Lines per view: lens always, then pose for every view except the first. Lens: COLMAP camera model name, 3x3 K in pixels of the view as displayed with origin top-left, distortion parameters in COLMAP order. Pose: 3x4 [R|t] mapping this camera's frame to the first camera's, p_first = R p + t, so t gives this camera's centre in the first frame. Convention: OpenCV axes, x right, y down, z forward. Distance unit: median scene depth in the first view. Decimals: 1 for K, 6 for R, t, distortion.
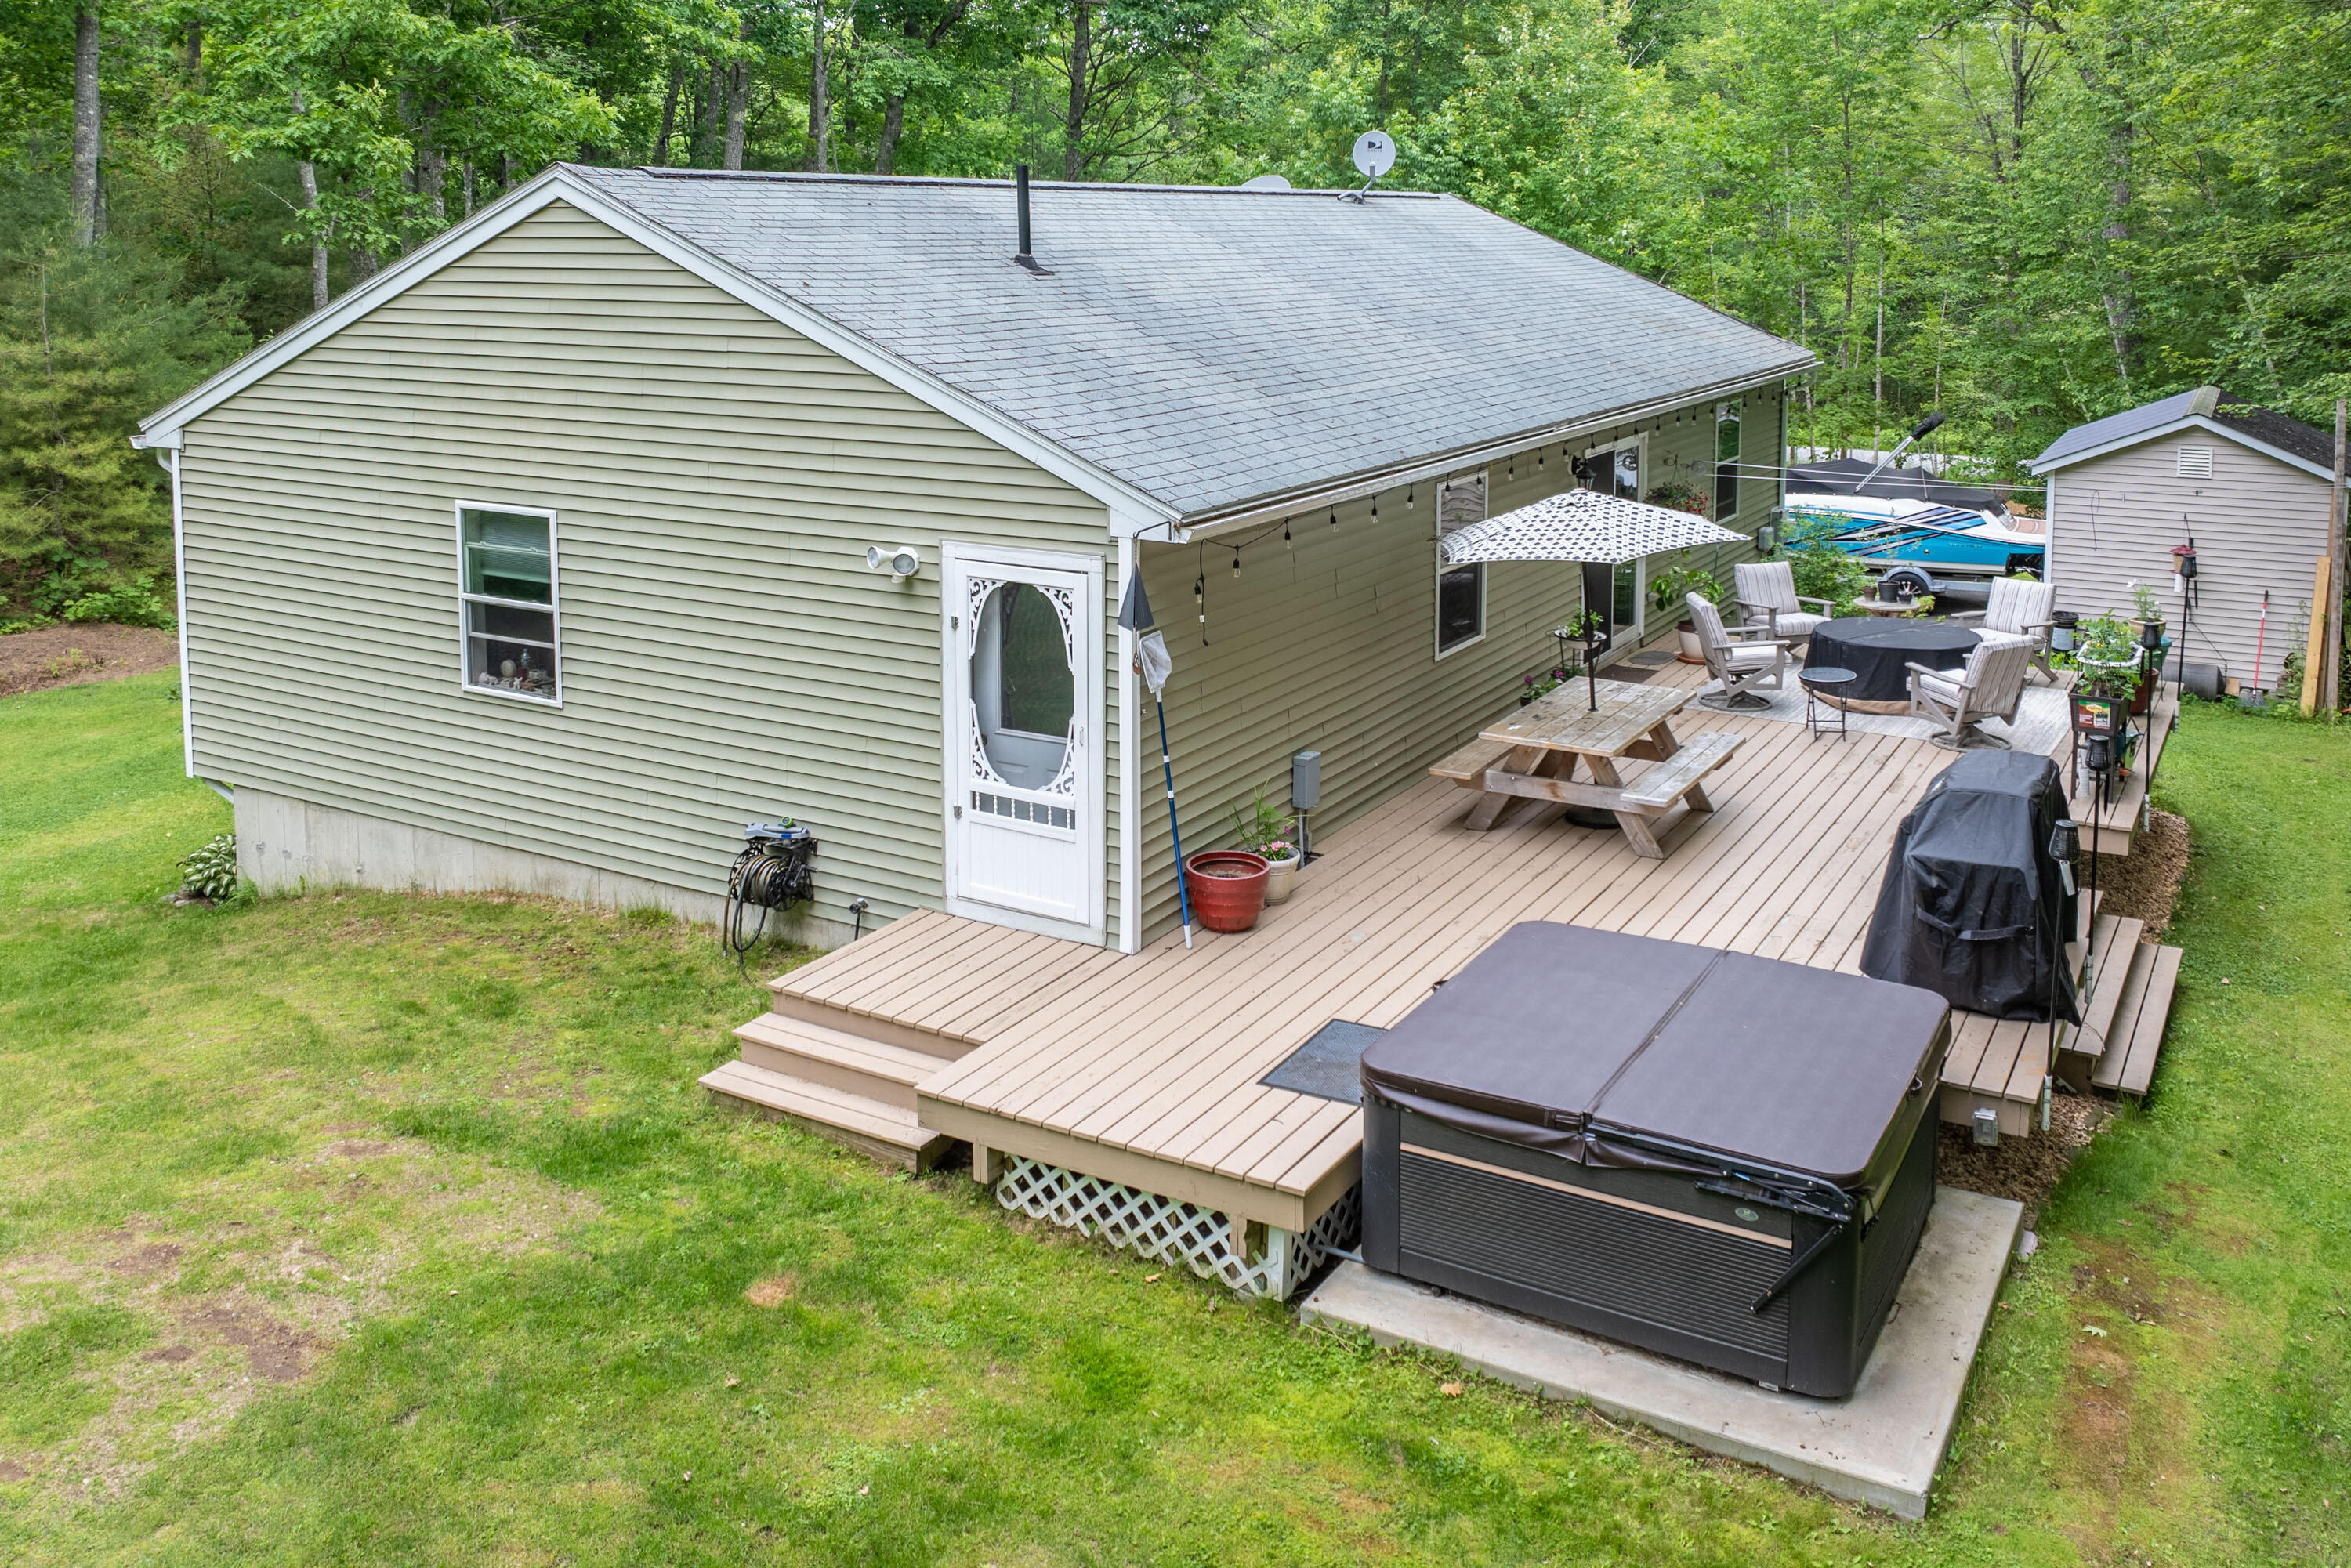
lens RADIAL K [[1930.6, 0, 1174.5], [0, 1930.6, 635.9], [0, 0, 1]] dist [-0.009101, -0.012971]
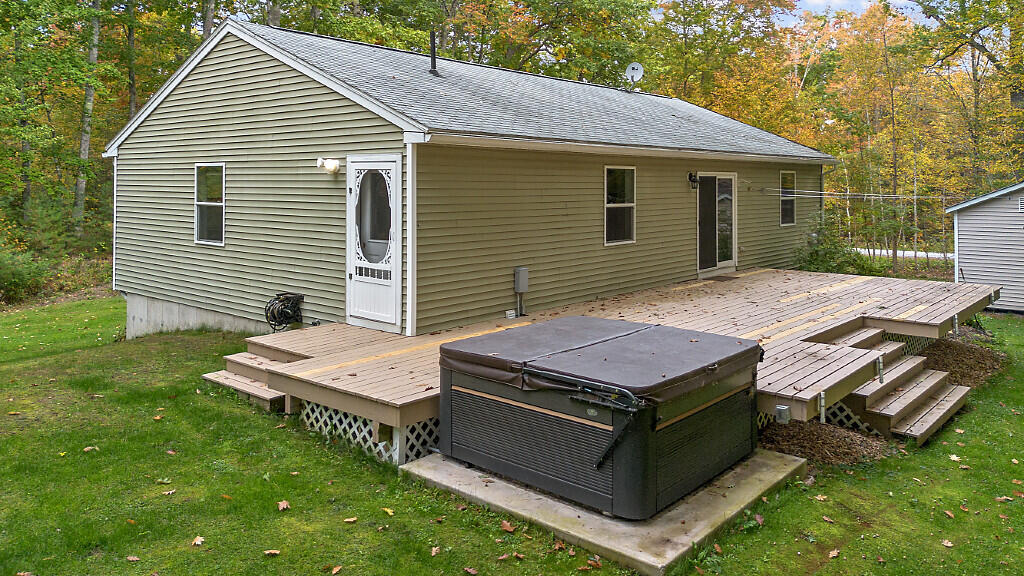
lens RADIAL K [[744.5, 0, 510.8], [0, 744.5, 246.7], [0, 0, 1]] dist [0.091135, -0.113125]
pose [[0.983821, 0.024760, -0.177435, 0.236628], [-0.046687, 0.991616, -0.120494, 0.160161], [0.172964, 0.126828, 0.976728, 0.180740]]
